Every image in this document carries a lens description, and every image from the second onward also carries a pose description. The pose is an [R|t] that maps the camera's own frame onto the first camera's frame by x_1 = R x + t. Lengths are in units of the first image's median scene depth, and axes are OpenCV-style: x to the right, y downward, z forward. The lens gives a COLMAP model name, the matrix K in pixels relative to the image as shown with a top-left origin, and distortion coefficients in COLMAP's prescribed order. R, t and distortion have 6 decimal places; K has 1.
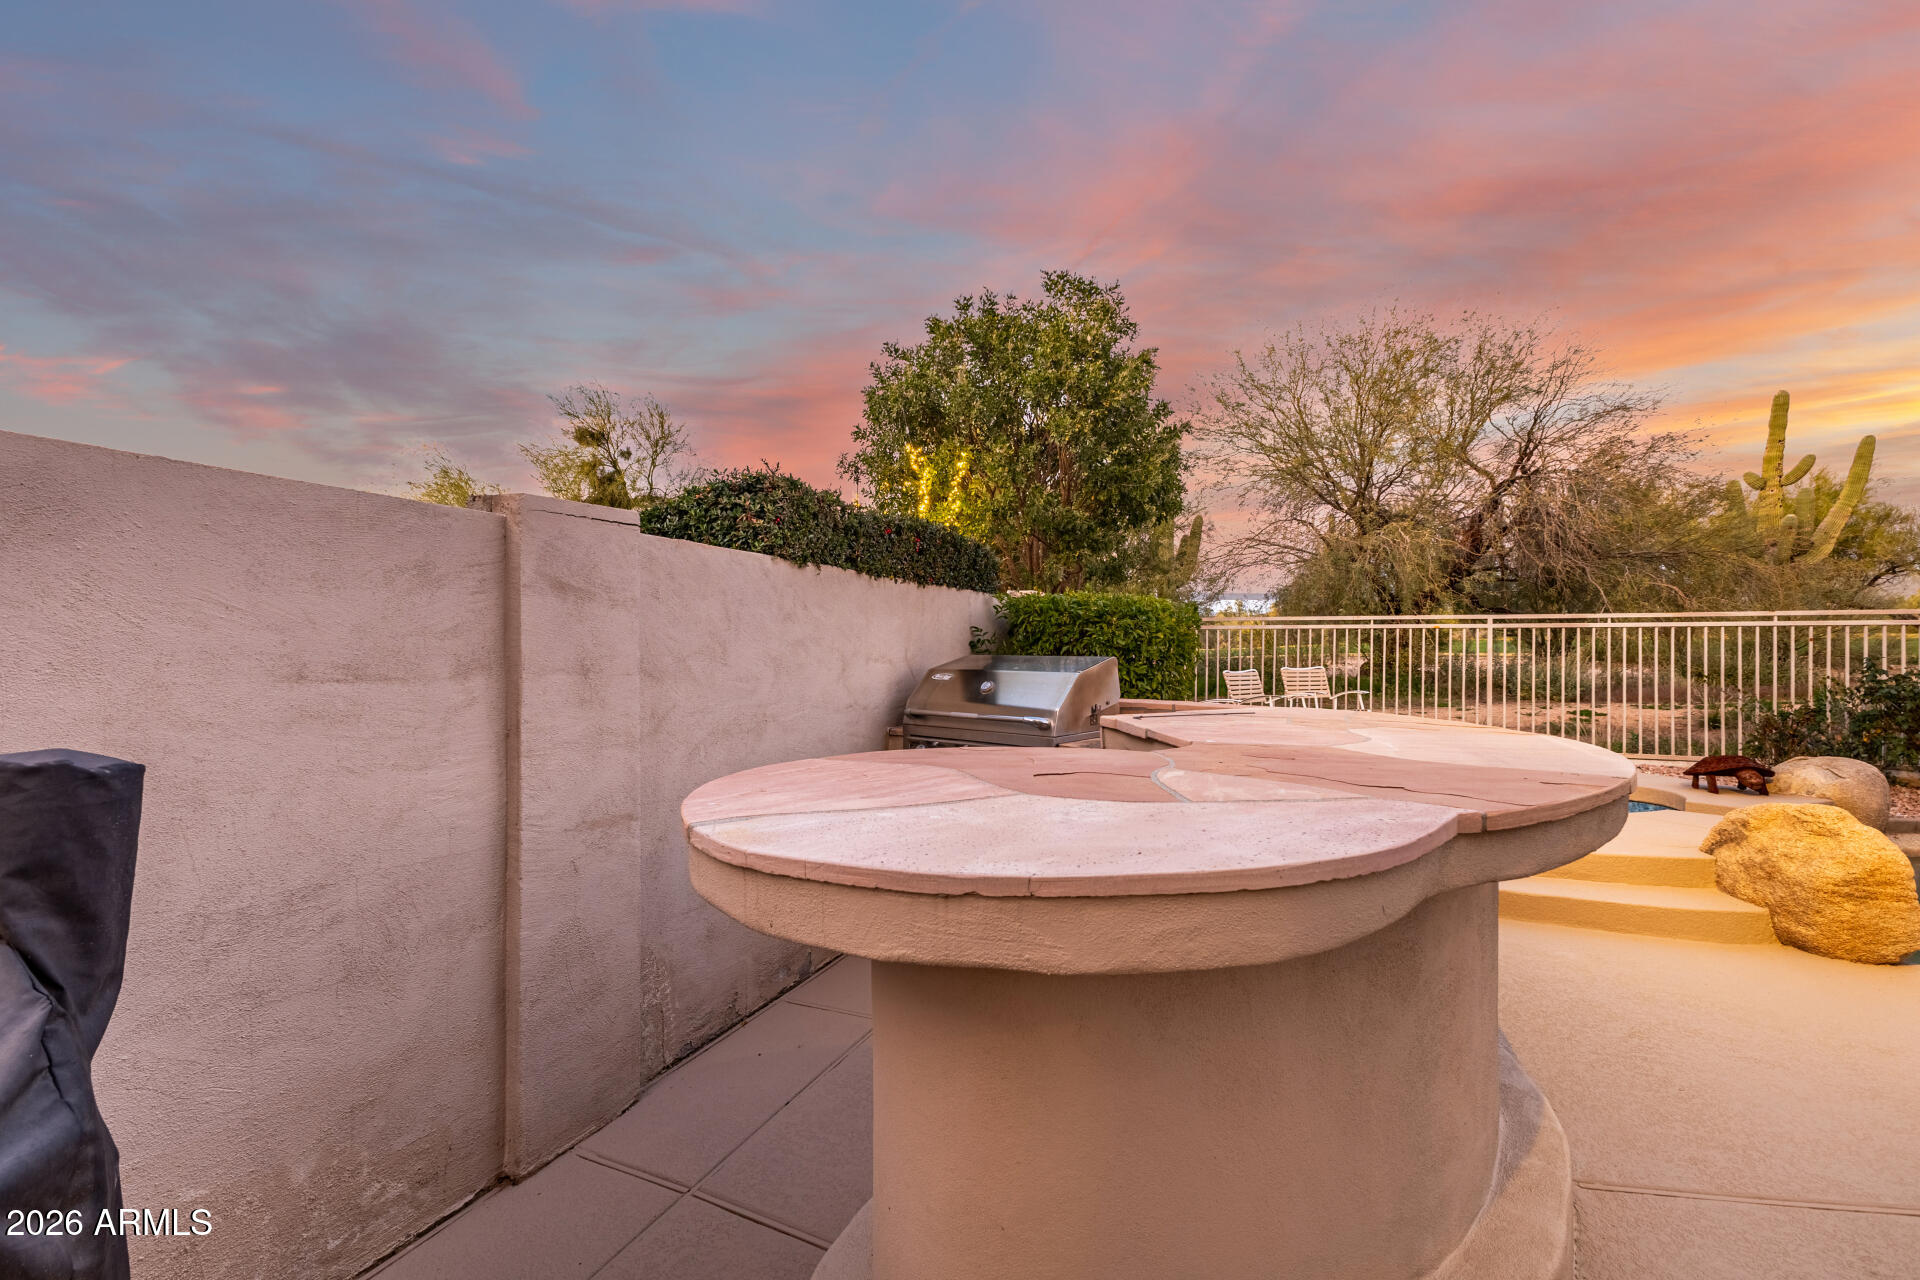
lens RADIAL K [[886.9, 0, 963.6], [0, 886.9, 652.9], [0, 0, 1]] dist [0.017517, 0.000503]
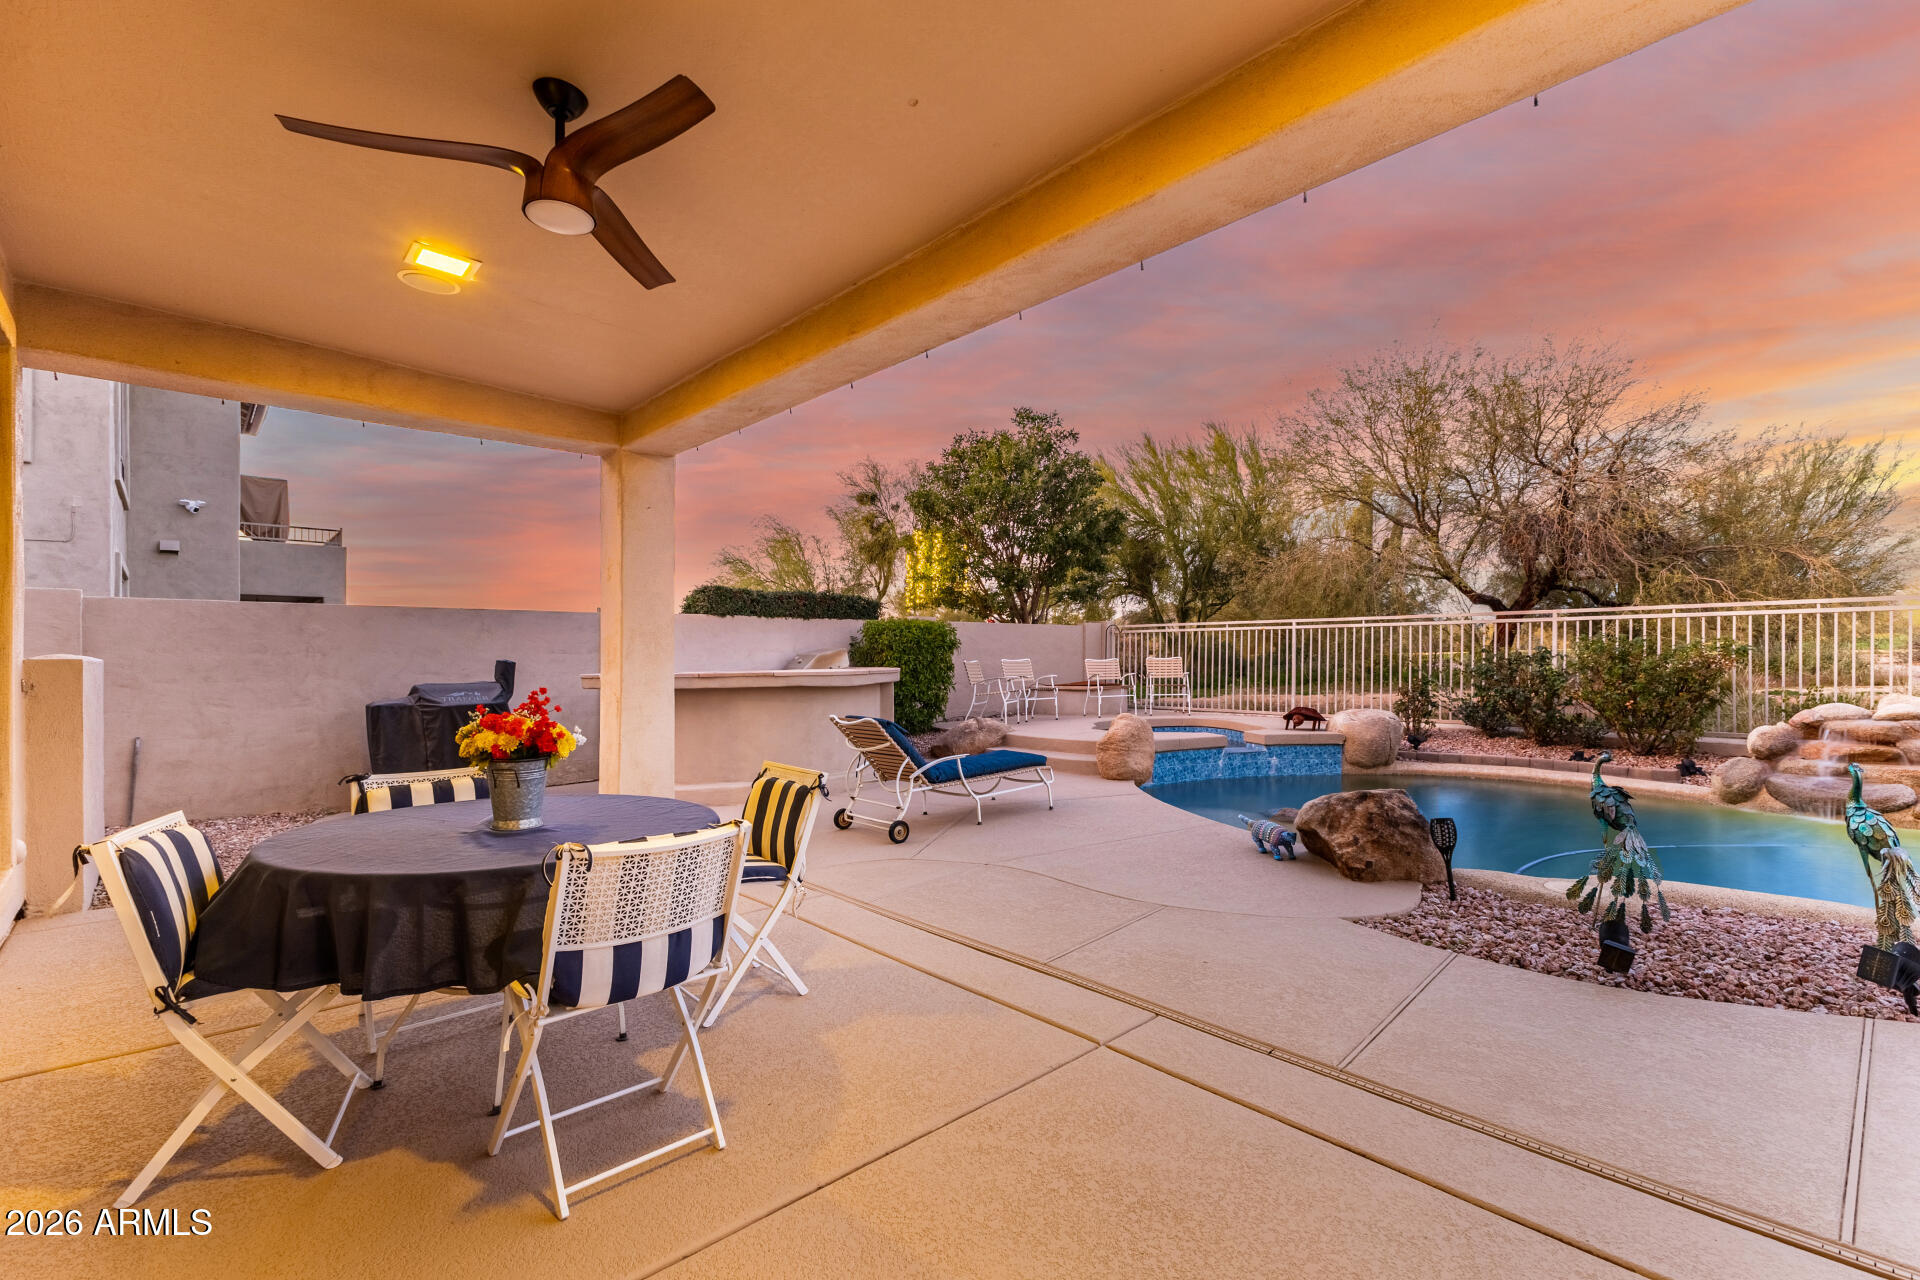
lens RADIAL K [[886.9, 0, 965.2], [0, 886.9, 657.8], [0, 0, 1]] dist [0.017517, 0.000503]
pose [[0.912634, -0.005773, -0.408736, 0.425830], [0.008502, 0.999952, 0.004861, 0.006644], [0.408688, -0.007911, 0.912640, -0.322413]]
